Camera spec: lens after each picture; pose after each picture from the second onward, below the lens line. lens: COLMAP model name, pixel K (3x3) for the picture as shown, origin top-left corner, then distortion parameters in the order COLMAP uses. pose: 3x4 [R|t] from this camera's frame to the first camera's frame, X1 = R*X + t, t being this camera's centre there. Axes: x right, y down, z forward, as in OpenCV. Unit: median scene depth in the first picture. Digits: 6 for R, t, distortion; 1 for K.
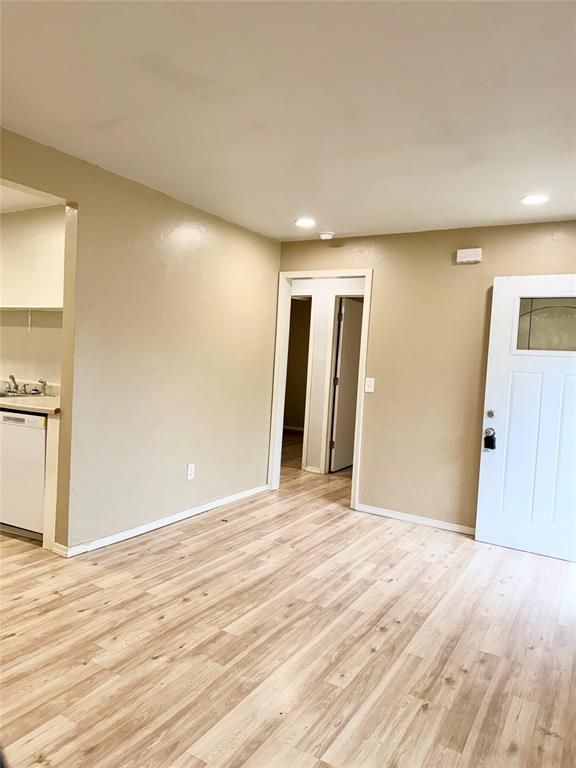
lens RADIAL K [[542.0, 0, 288.0], [0, 542.0, 384.0], [0, 0, 1]] dist [0.048701, -0.072717]
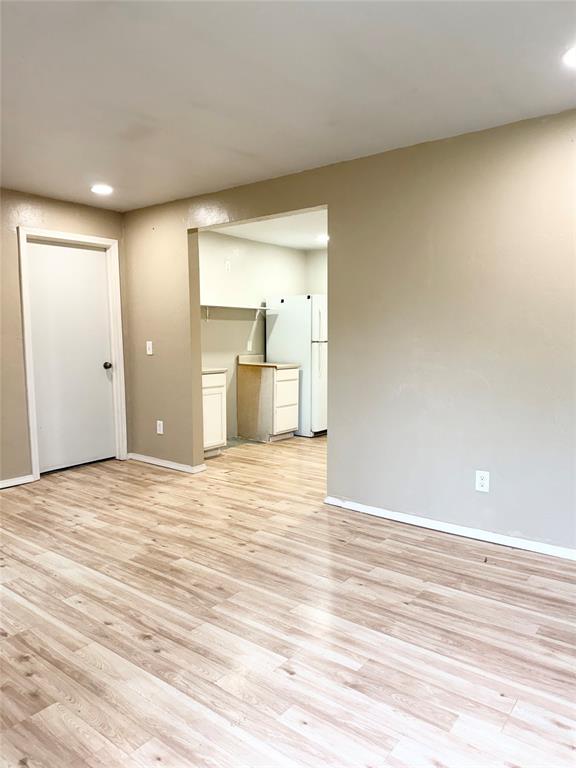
lens RADIAL K [[542.0, 0, 288.0], [0, 542.0, 384.0], [0, 0, 1]] dist [0.048701, -0.072717]
pose [[-0.110435, 0.042993, -0.992953, 0.876929], [-0.056909, 0.997151, 0.049504, 0.002624], [0.992253, 0.061975, -0.107674, 1.156435]]
